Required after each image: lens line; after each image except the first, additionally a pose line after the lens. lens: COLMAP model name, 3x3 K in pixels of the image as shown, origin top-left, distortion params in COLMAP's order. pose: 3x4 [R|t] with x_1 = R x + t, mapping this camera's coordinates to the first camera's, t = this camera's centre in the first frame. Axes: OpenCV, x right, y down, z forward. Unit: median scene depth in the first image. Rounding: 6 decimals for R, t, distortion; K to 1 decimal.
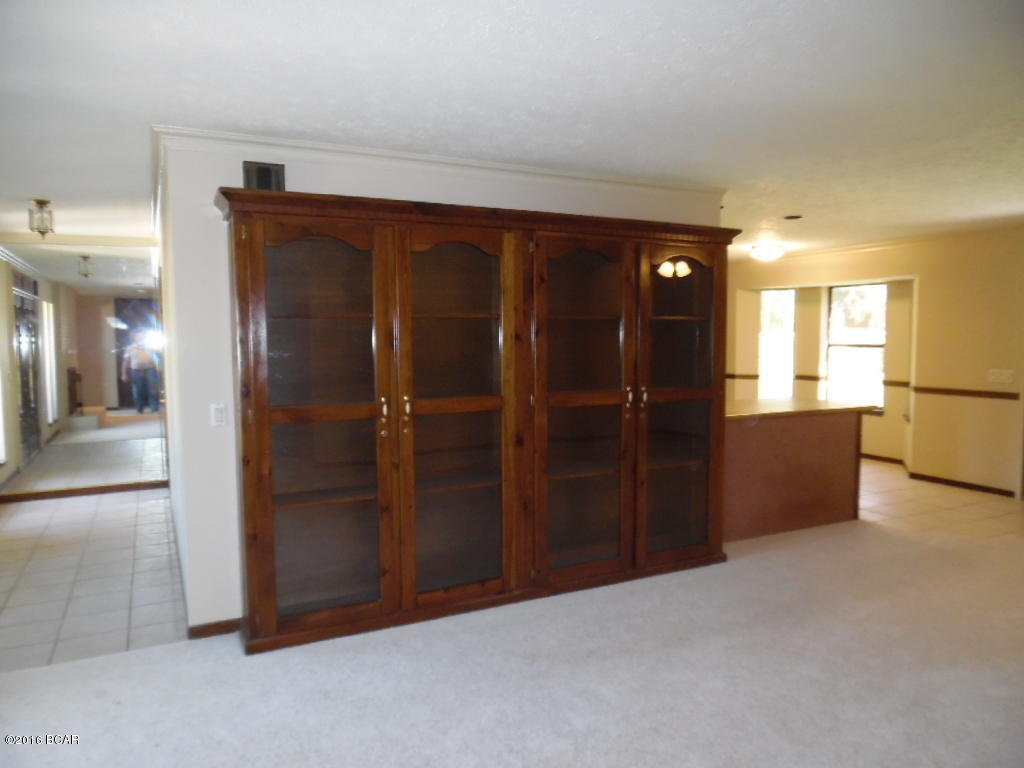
lens RADIAL K [[726.6, 0, 513.2], [0, 726.6, 385.4], [0, 0, 1]] dist [-0.000265, -0.003825]
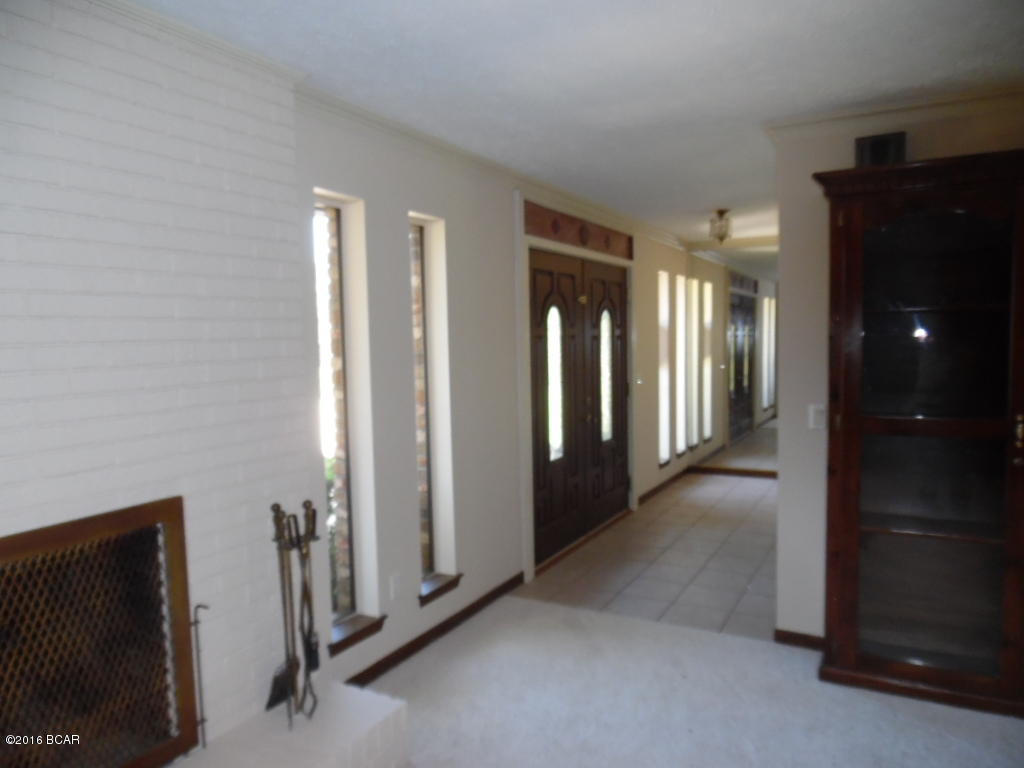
lens RADIAL K [[726.6, 0, 512.6], [0, 726.6, 383.6], [0, 0, 1]] dist [-0.000265, -0.003825]
pose [[0.574455, 0.055344, -0.816663, 0.126943], [-0.046553, 0.998306, 0.034908, -0.015636], [0.817211, 0.017965, 0.576058, 0.130946]]
